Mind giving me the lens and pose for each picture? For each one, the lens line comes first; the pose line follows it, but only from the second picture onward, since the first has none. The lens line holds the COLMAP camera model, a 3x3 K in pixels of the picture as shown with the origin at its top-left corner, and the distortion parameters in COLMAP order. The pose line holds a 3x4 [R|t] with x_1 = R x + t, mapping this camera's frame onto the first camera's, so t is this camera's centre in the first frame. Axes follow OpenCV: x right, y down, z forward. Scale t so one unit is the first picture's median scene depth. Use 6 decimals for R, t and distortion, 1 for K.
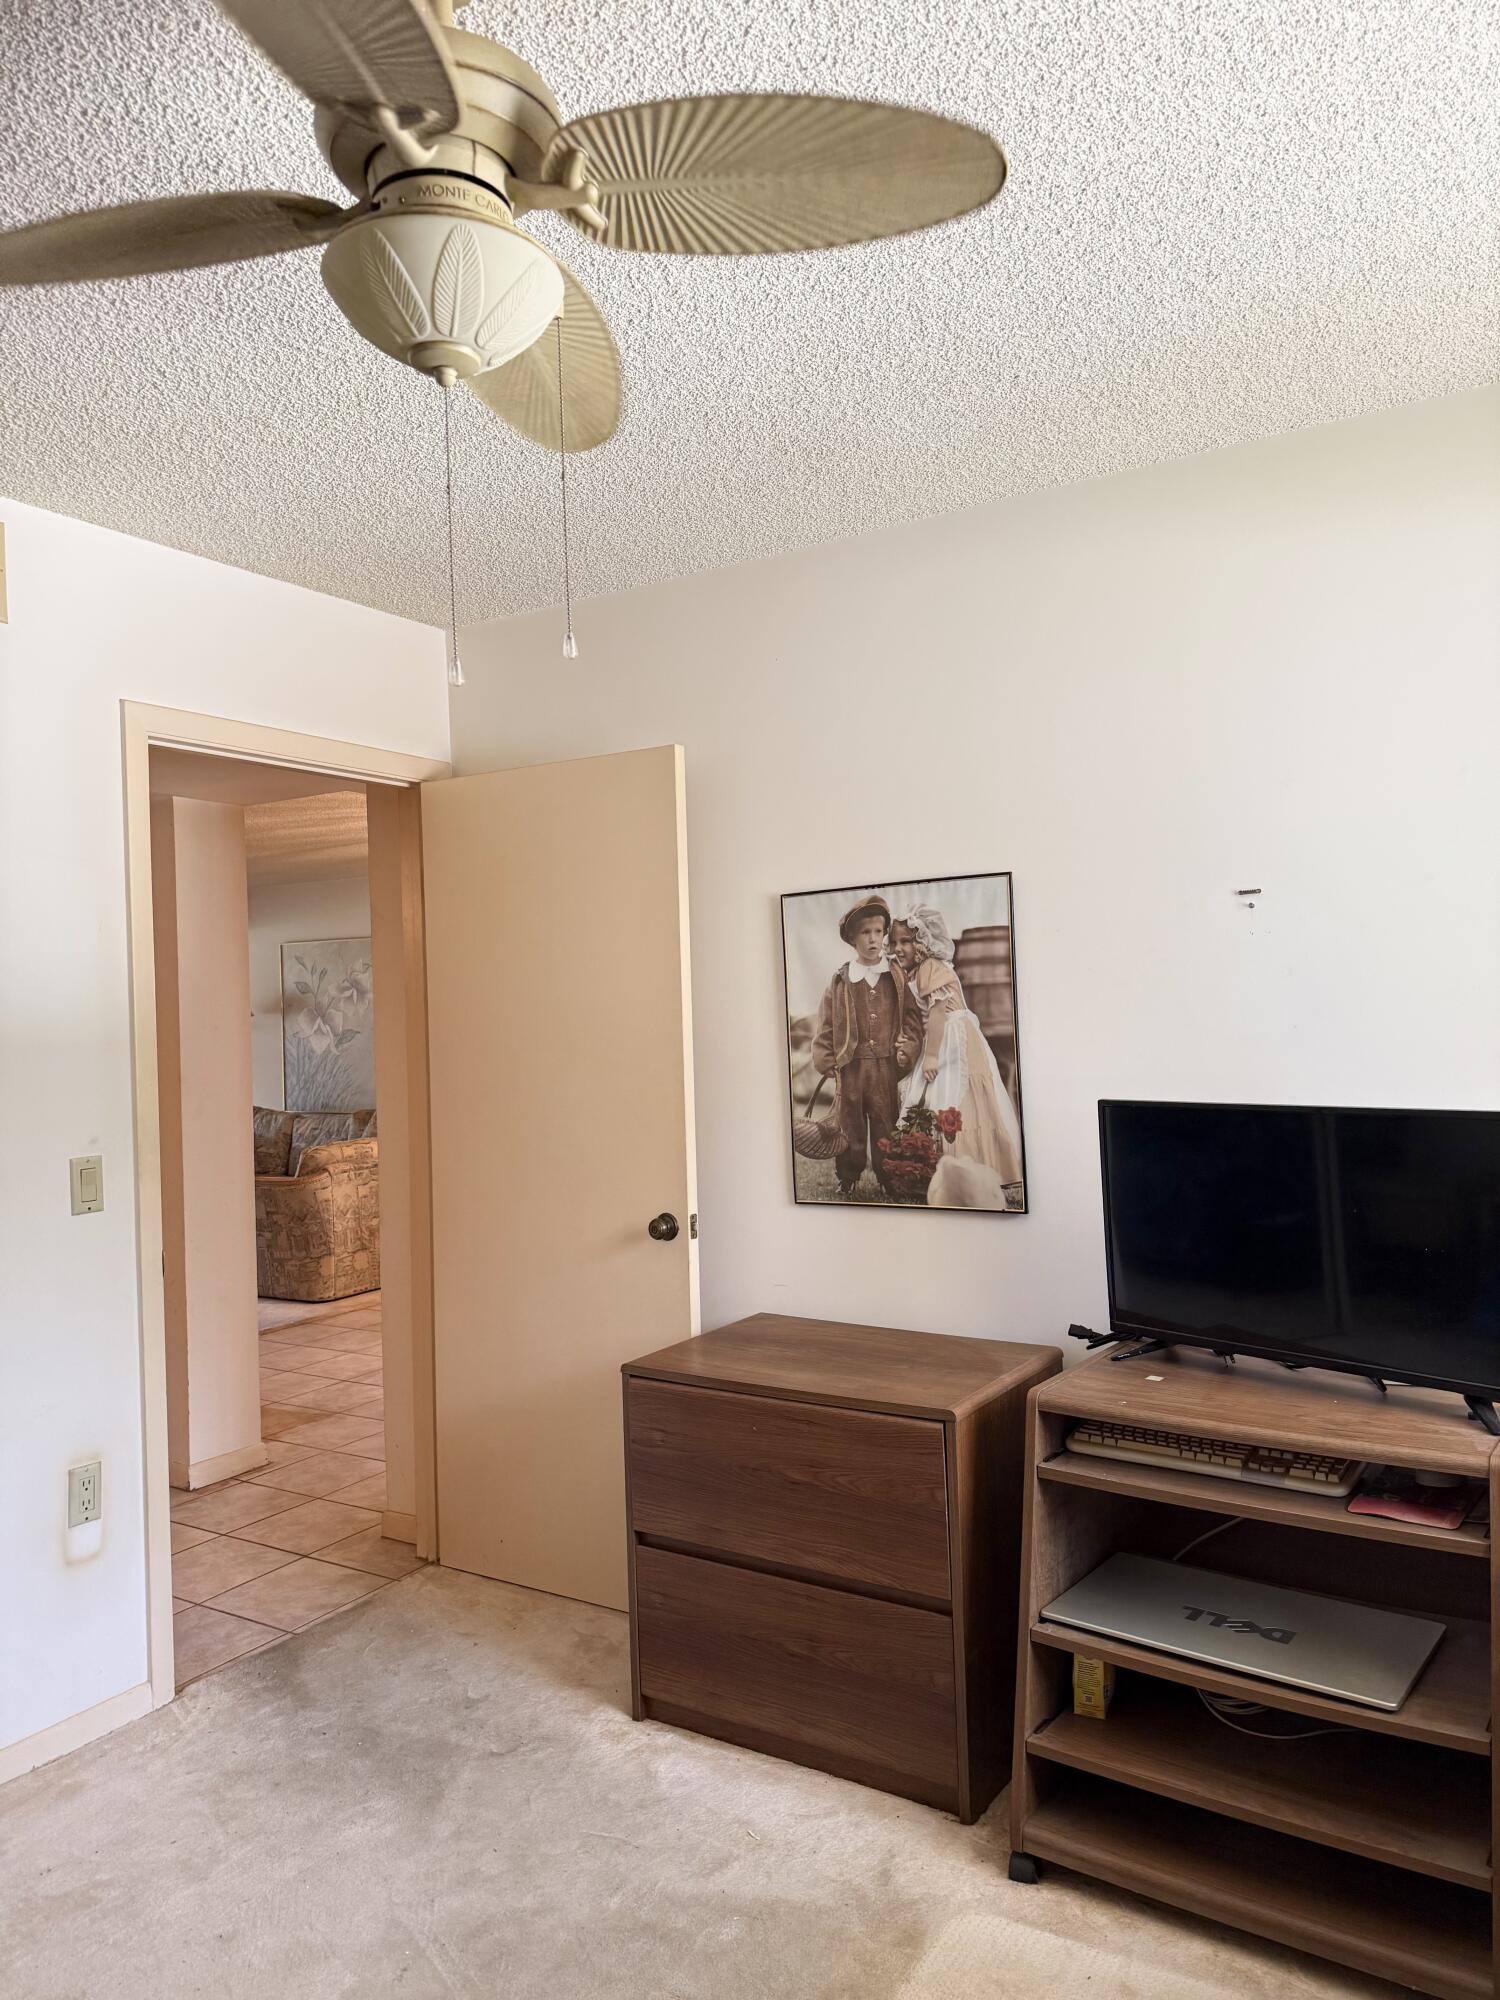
lens RADIAL K [[1381.0, 0, 744.0], [0, 1381.0, 1010.4], [0, 0, 1]] dist [0.109063, -0.160540]
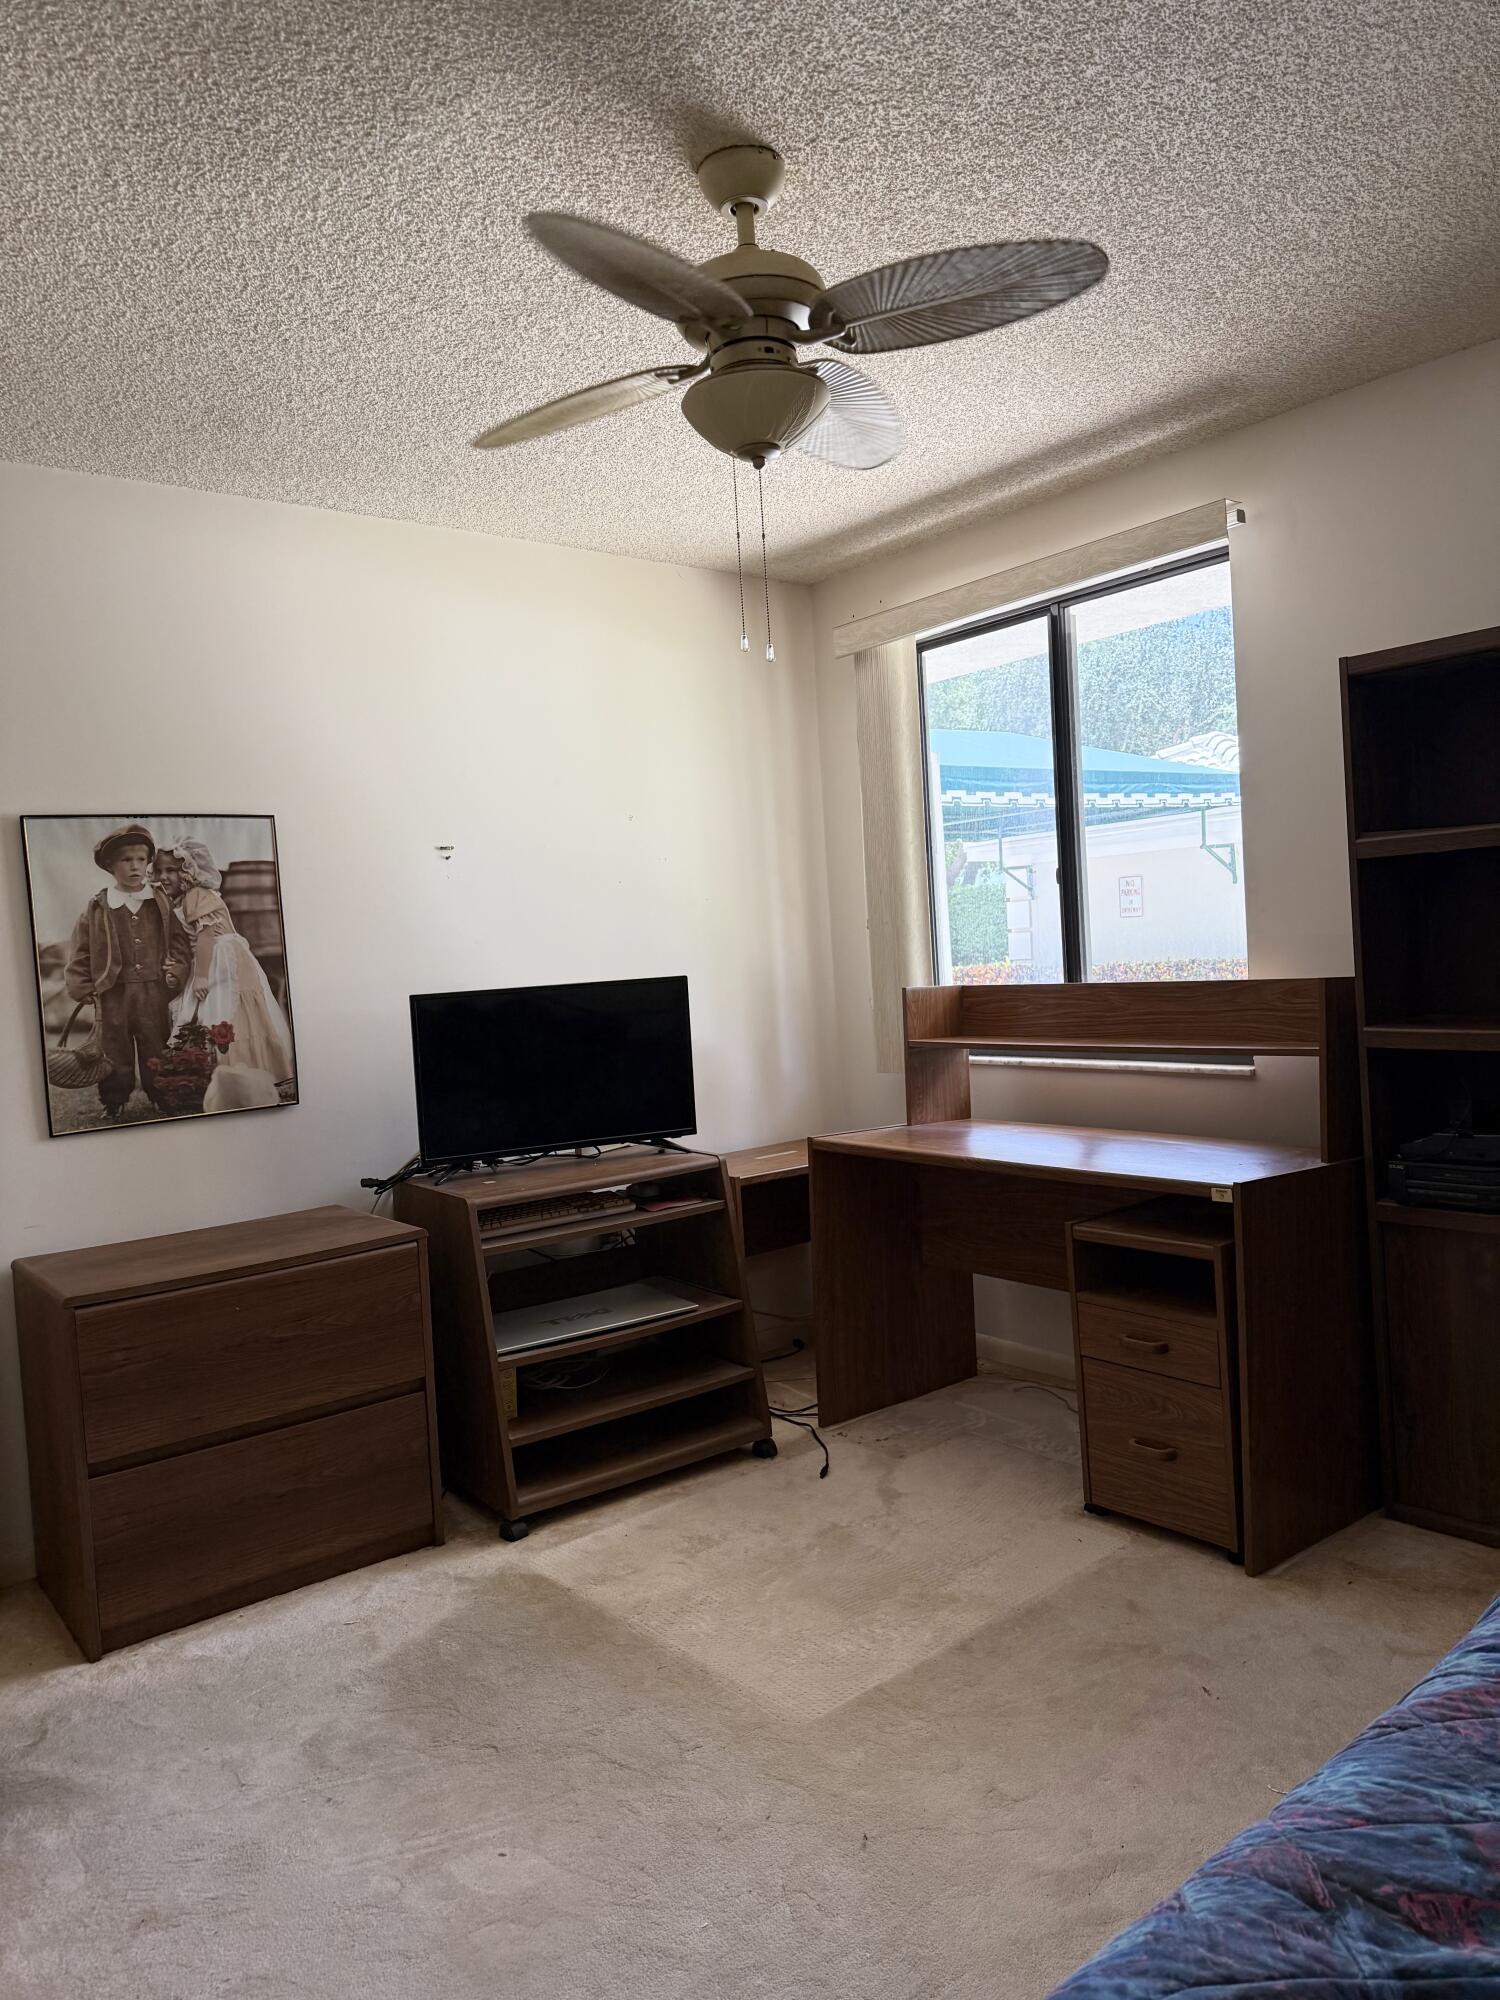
lens RADIAL K [[1381.0, 0, 744.0], [0, 1381.0, 1010.4], [0, 0, 1]] dist [0.109063, -0.160540]
pose [[0.323930, -0.036247, 0.945386, -0.771352], [0.048766, 0.998577, 0.021577, 0.056677], [-0.944823, 0.039113, 0.325237, 0.235608]]
